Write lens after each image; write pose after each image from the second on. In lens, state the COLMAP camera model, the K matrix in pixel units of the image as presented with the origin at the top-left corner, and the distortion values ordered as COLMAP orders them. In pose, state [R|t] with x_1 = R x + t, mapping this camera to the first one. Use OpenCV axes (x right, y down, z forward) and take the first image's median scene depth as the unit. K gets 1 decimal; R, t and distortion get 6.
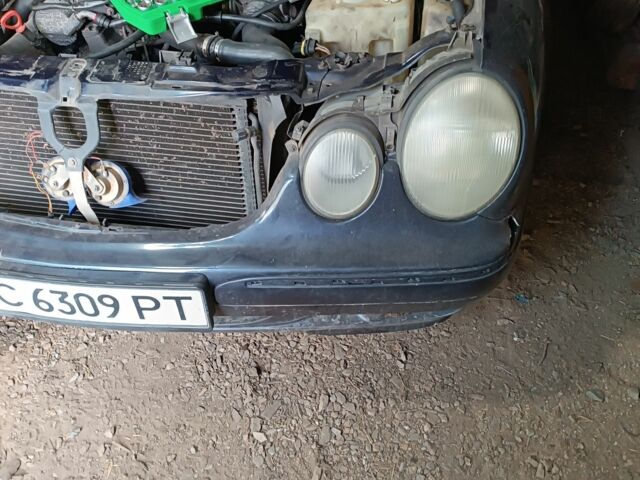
lens RADIAL K [[616.3, 0, 320.0], [0, 616.3, 240.0], [0, 0, 1]] dist [0.057001, -0.010631]
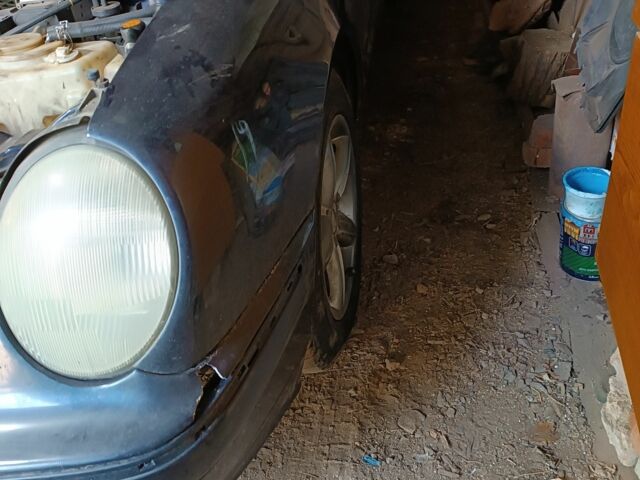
lens RADIAL K [[616.3, 0, 320.0], [0, 616.3, 240.0], [0, 0, 1]] dist [0.057001, -0.010631]
pose [[0.996086, -0.061561, -0.063425, 0.310630], [0.050124, 0.984456, -0.168329, -0.034171], [0.072801, 0.164491, 0.983688, 0.247324]]
